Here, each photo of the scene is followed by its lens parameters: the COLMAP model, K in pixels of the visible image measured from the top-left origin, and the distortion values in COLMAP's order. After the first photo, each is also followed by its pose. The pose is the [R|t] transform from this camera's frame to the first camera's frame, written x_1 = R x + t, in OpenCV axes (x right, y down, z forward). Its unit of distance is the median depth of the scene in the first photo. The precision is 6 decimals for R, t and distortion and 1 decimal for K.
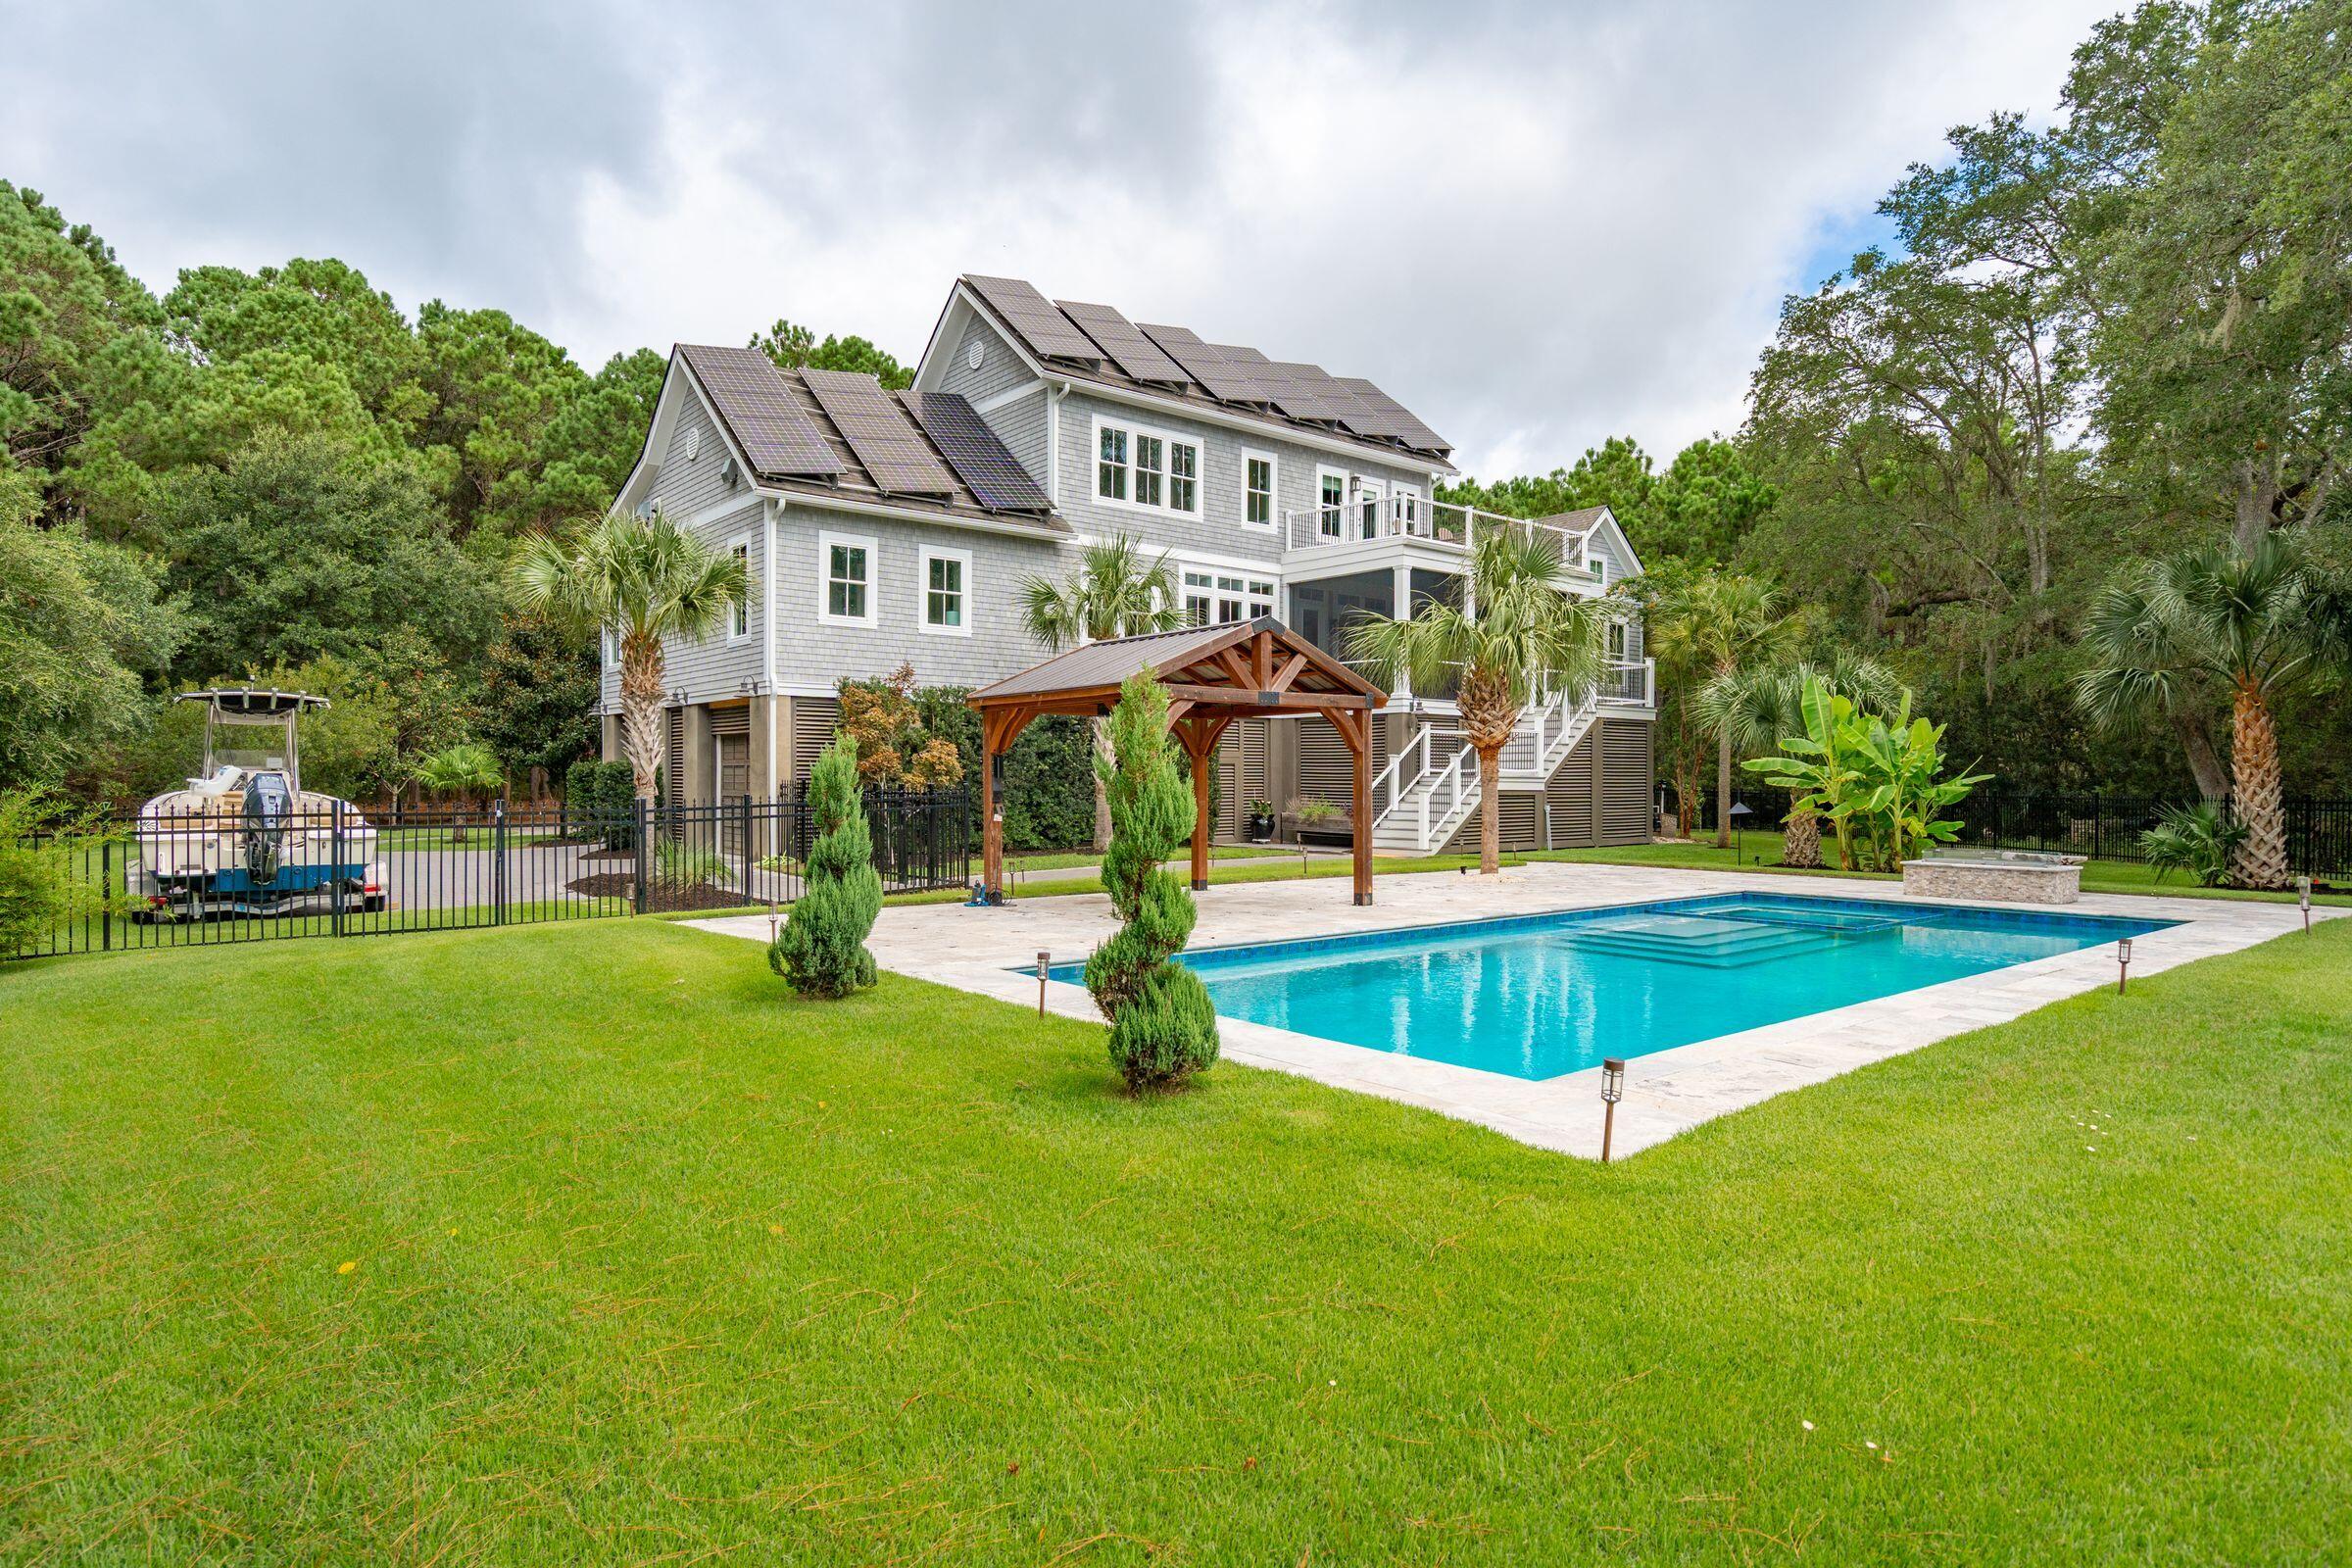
lens RADIAL K [[1296.9, 0, 1197.1], [0, 1296.9, 760.3], [0, 0, 1]] dist [0.029890, 0.000809]
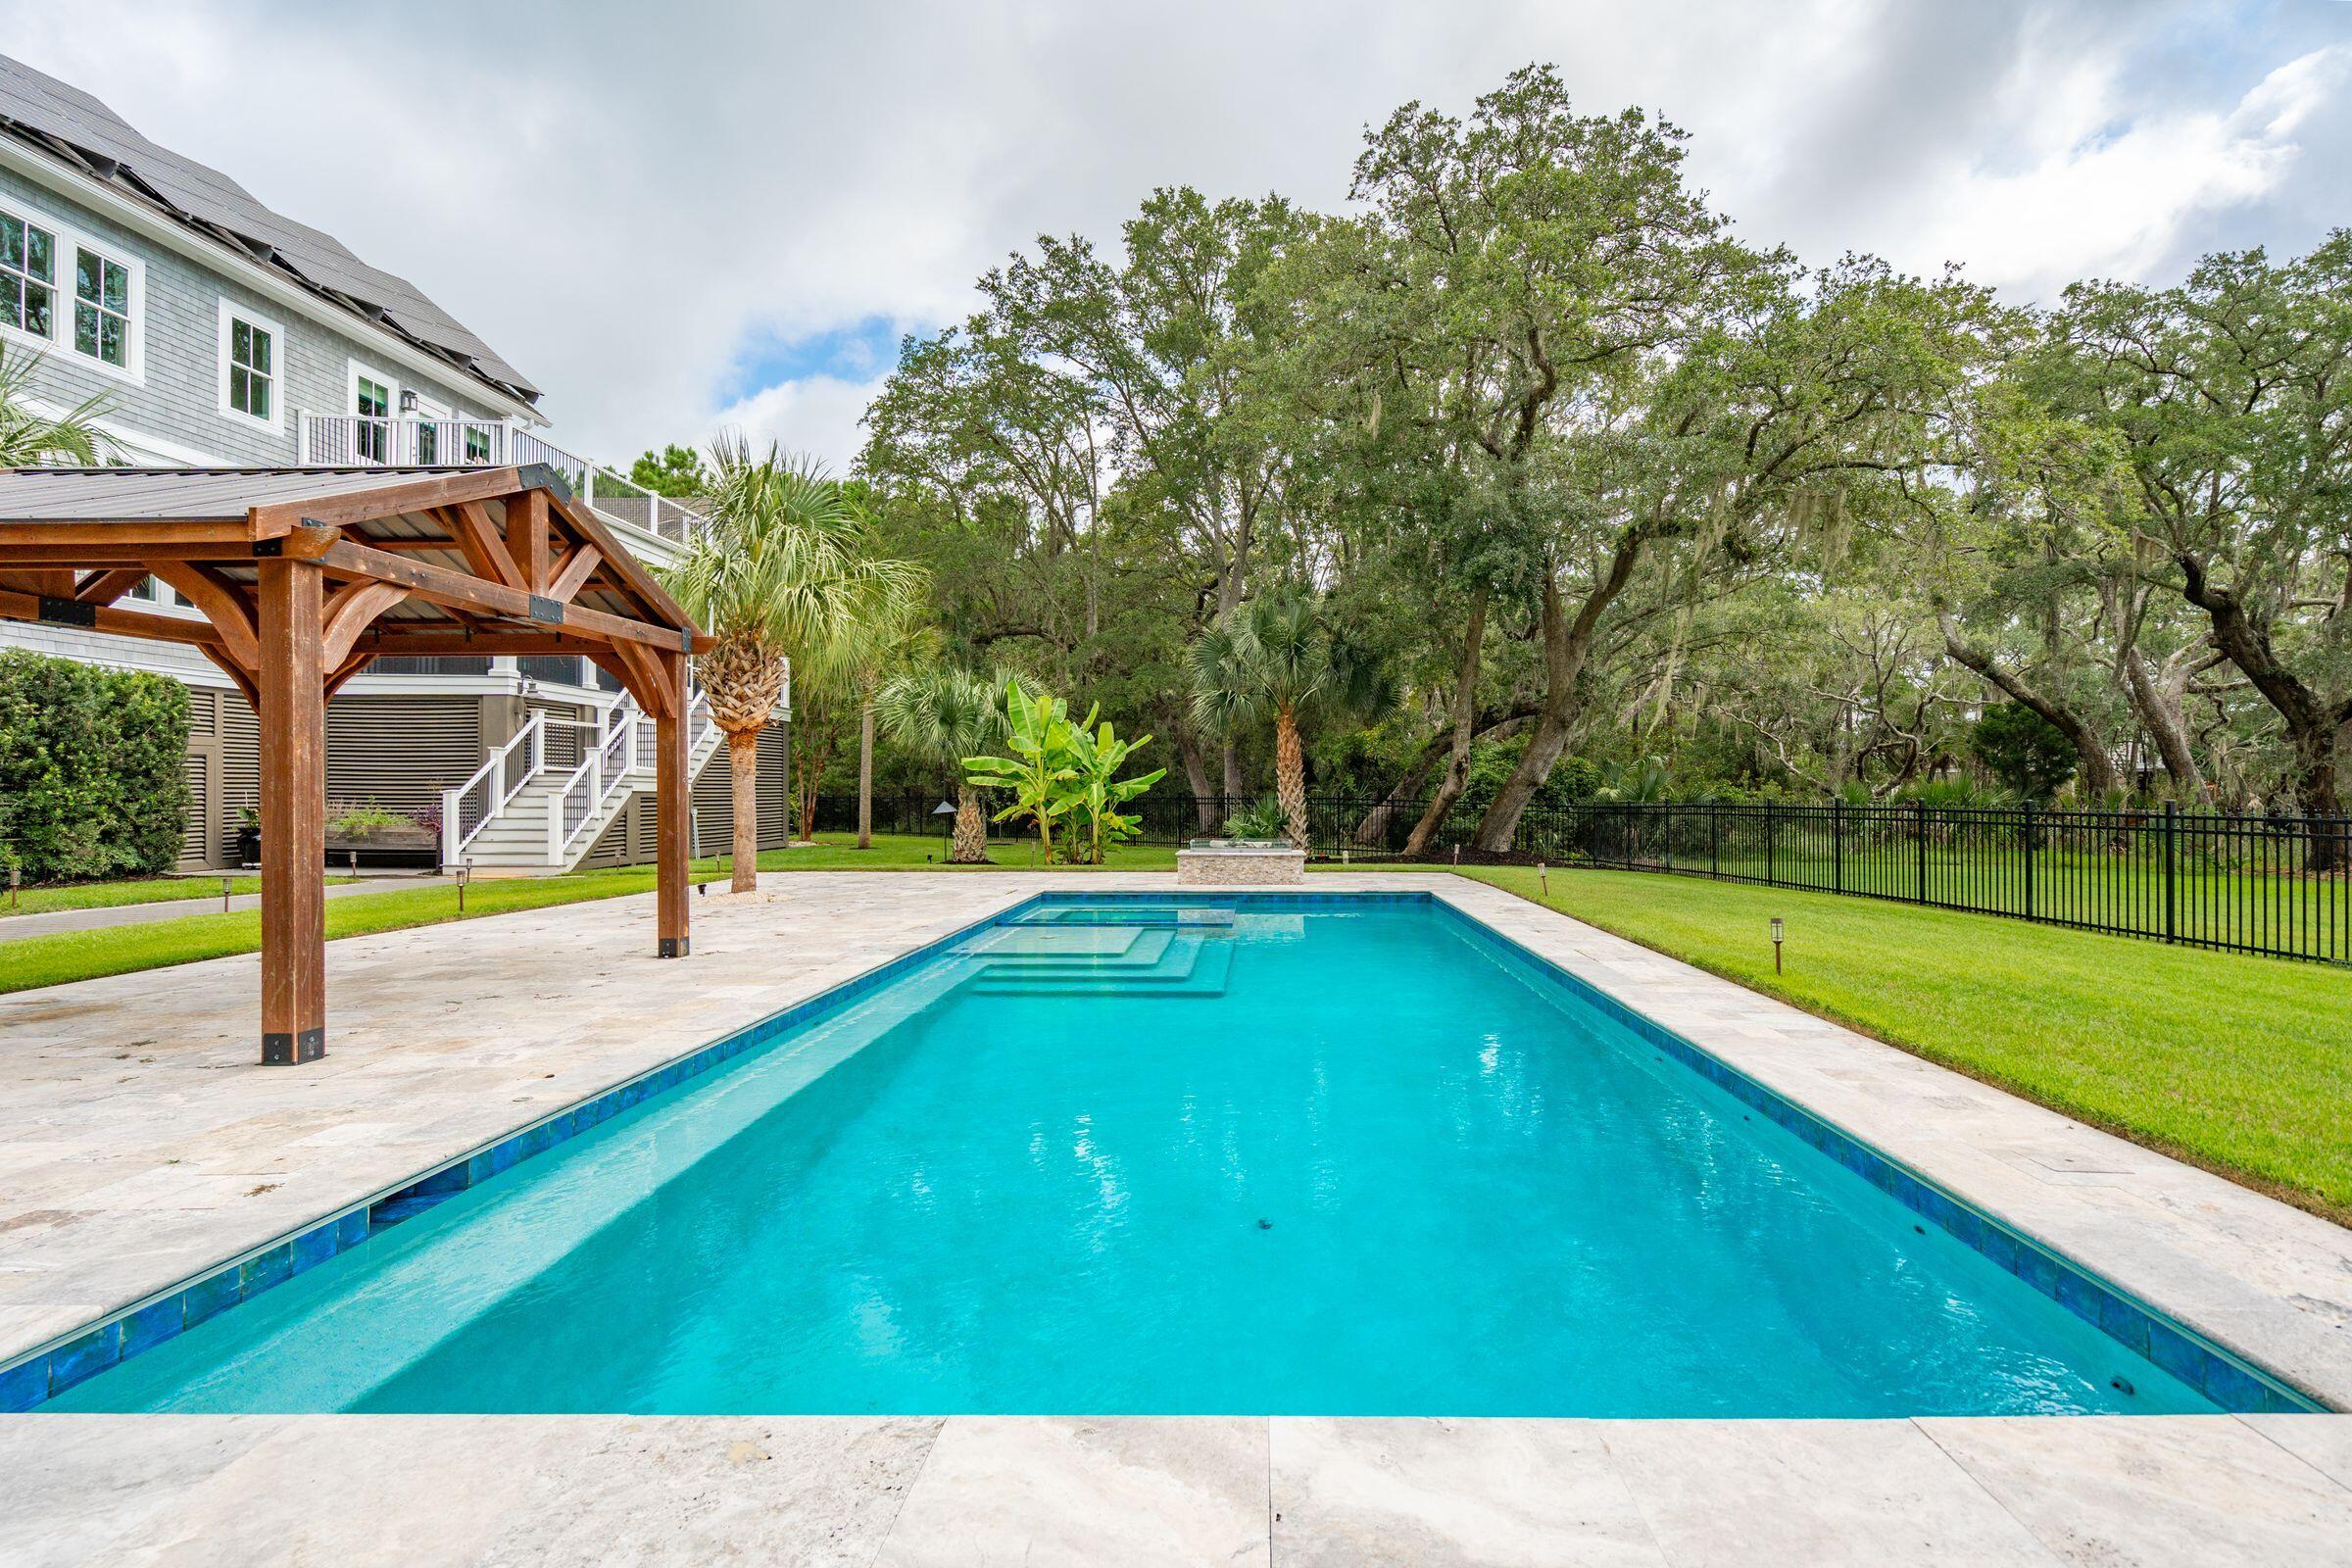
lens RADIAL K [[1078.6, 0, 1211.7], [0, 1078.6, 781.8], [0, 0, 1]] dist [0.003801, 0.002656]
pose [[0.659755, 0.007357, 0.751445, -0.053797], [-0.010815, 0.999941, -0.000294, 0.012082], [-0.751403, -0.007934, 0.659796, 0.240801]]
